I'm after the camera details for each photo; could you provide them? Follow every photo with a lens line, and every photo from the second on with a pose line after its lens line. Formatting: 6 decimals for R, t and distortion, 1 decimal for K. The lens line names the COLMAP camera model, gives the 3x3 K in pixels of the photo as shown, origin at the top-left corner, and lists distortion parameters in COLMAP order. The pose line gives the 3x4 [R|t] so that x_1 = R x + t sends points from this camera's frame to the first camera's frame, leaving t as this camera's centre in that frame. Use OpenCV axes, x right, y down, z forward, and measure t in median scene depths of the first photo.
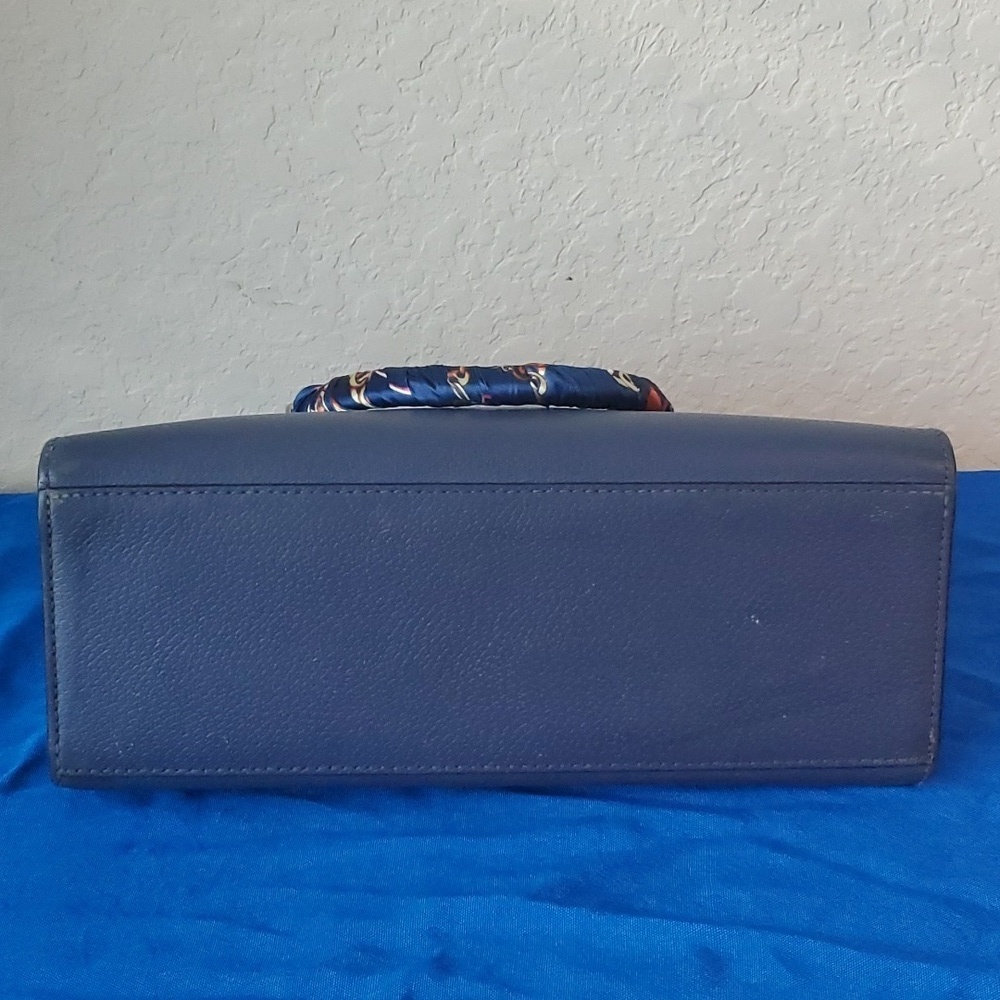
lens RADIAL K [[1674.2, 0, 500.0], [0, 1674.2, 500.0], [0, 0, 1]] dist [0.351867, -1.519786]
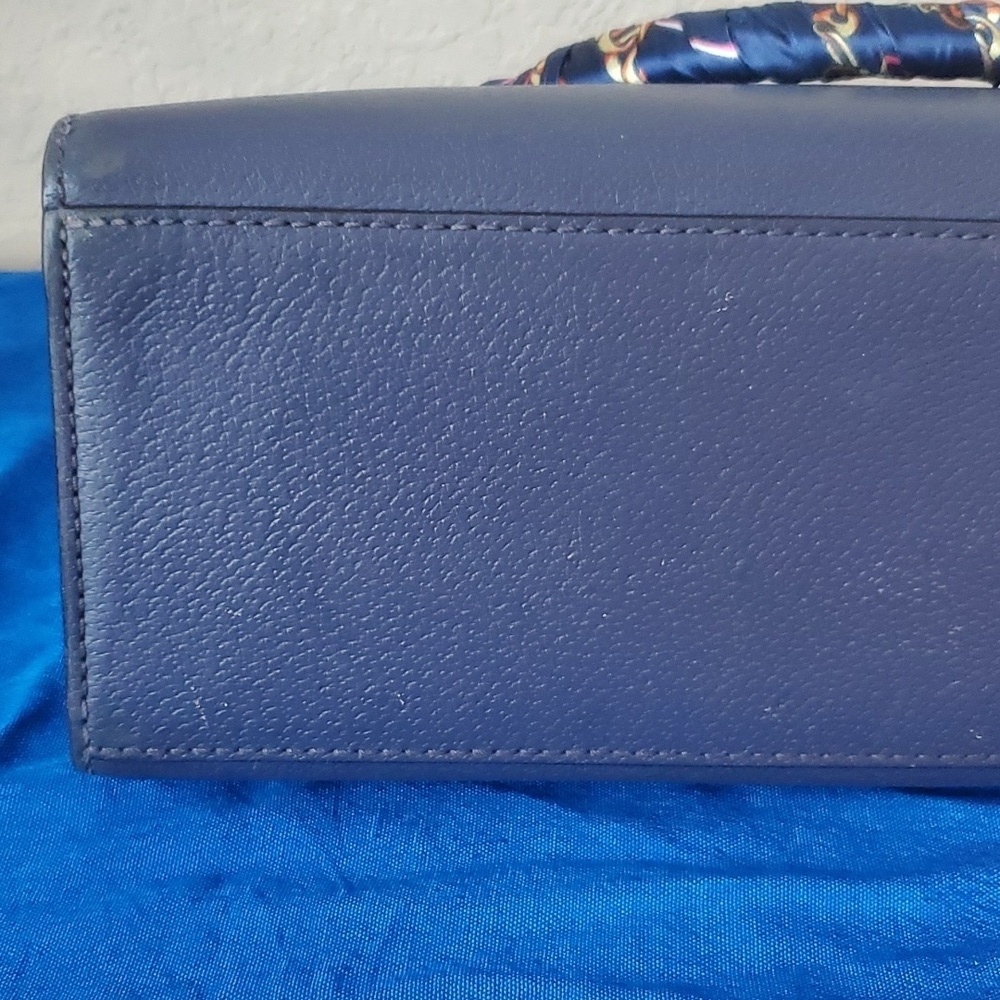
lens RADIAL K [[1589.4, 0, 512.4], [0, 1589.4, 503.0], [0, 0, 1]] dist [0.292954, -1.125830]
pose [[0.999492, 0.017244, 0.026814, -0.140845], [-0.019748, 0.995173, 0.096126, 0.030518], [-0.025027, -0.096606, 0.995008, 0.502348]]
